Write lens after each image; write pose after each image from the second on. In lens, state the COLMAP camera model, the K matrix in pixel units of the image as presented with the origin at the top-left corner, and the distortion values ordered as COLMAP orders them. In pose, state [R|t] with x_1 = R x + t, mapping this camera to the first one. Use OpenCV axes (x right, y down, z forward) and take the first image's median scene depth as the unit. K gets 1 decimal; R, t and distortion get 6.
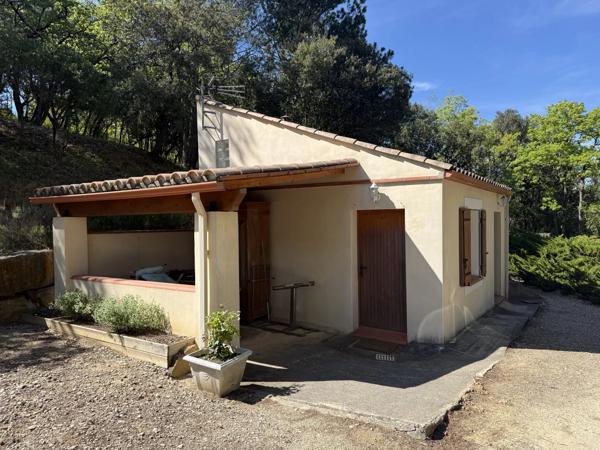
lens RADIAL K [[439.1, 0, 300.0], [0, 439.1, 225.0], [0, 0, 1]] dist [0.076523, -0.072449]
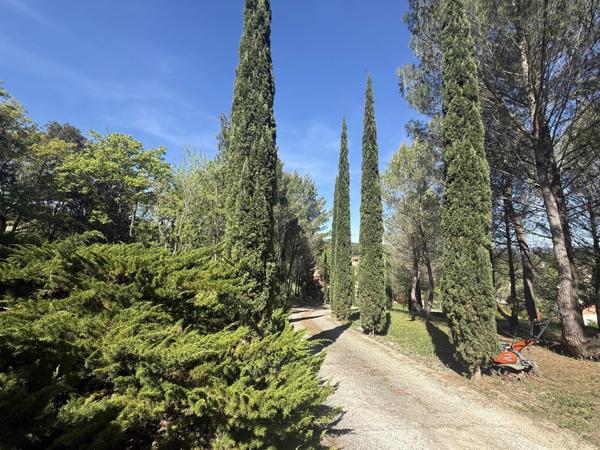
lens RADIAL K [[439.1, 0, 300.0], [0, 439.1, 225.0], [0, 0, 1]] dist [0.076523, -0.072449]
pose [[0.605287, 0.034123, 0.795276, 0.080950], [-0.000130, 0.999085, -0.042769, 0.006921], [-0.796007, 0.025784, 0.604737, 0.119087]]
